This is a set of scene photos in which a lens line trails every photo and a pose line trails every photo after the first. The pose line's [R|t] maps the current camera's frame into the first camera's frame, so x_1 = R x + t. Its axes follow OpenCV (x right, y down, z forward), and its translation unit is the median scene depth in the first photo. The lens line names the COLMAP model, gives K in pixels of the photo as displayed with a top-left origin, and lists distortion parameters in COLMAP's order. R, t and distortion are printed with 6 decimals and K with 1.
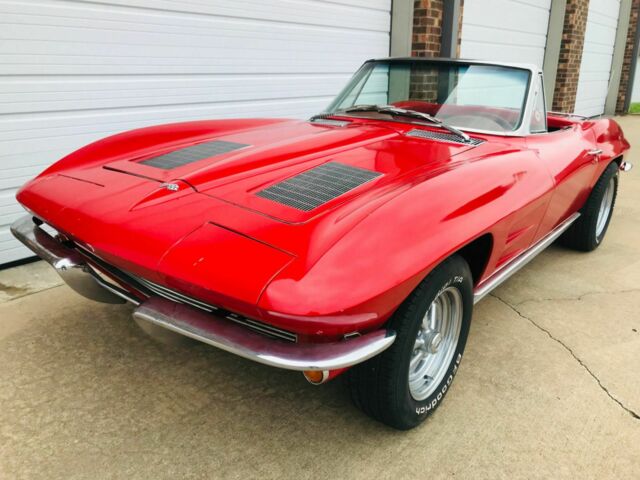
lens RADIAL K [[531.7, 0, 318.2], [0, 531.7, 235.0], [0, 0, 1]] dist [0.010669, 0.006018]
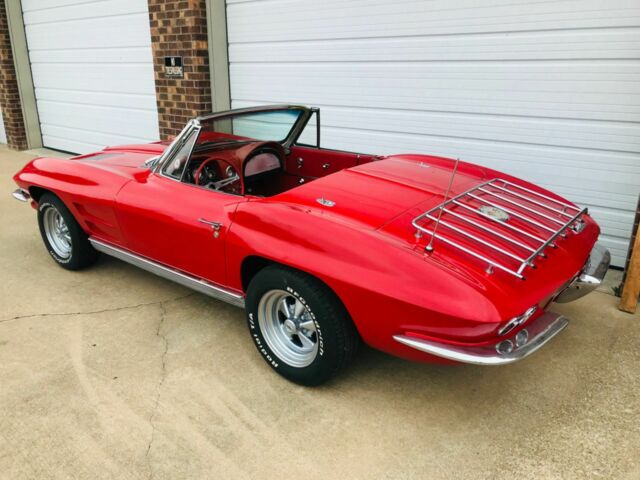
lens RADIAL K [[531.7, 0, 309.7], [0, 531.7, 232.2], [0, 0, 1]] dist [0.010669, 0.006018]
pose [[-0.028119, 0.297121, -0.954426, 1.586708], [-0.294607, 0.909930, 0.291949, -0.521272], [0.955205, 0.289390, 0.061948, 1.273933]]
